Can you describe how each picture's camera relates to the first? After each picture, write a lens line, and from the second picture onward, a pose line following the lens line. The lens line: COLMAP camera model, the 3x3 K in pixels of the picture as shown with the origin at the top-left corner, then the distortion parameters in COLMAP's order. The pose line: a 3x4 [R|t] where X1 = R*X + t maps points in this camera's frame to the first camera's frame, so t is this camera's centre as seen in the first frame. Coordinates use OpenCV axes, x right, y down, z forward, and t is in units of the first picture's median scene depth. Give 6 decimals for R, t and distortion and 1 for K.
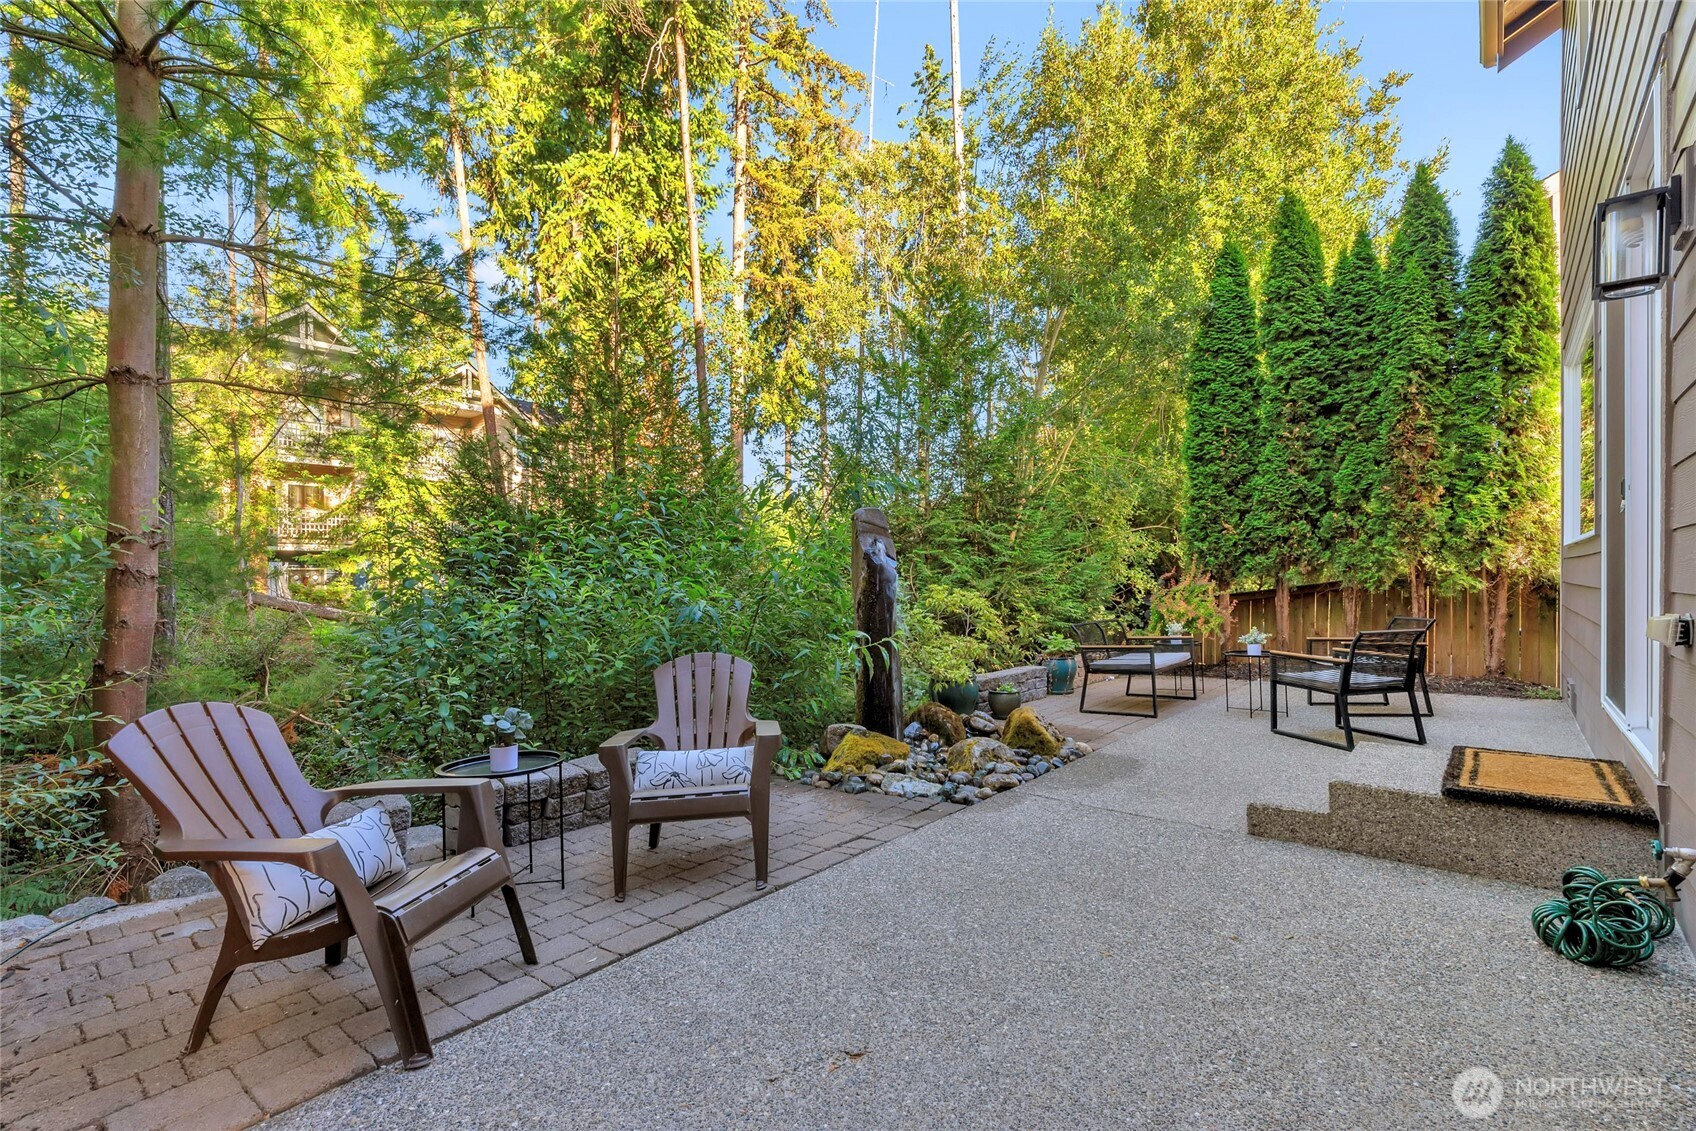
lens RADIAL K [[769.7, 0, 848.0], [0, 769.7, 565.5], [0, 0, 1]] dist [0.000273, -0.000222]
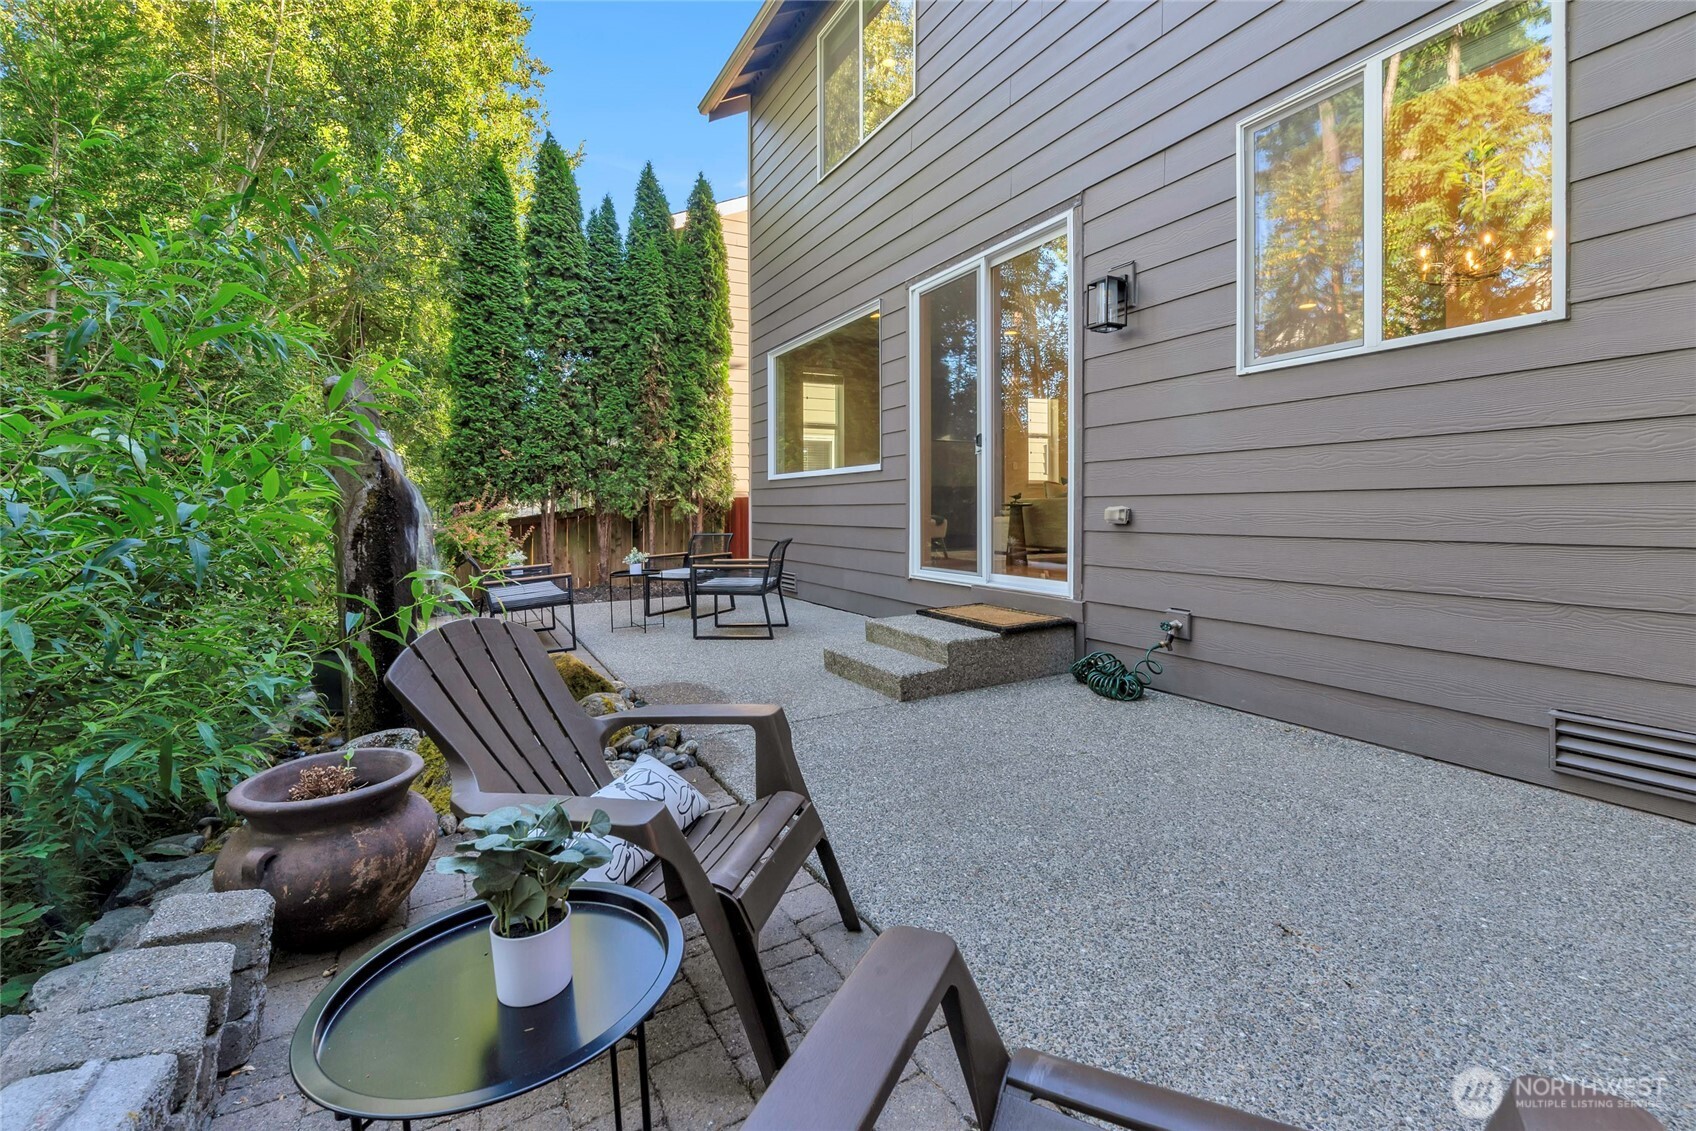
lens RADIAL K [[756.4, 0, 854.2], [0, 756.4, 512.2], [0, 0, 1]] dist [-0.000331, -0.000148]
pose [[0.362671, -0.008028, 0.931883, -0.249676], [-0.001177, 0.999958, 0.009073, 0.016379], [-0.931917, -0.004387, 0.362646, 0.260426]]
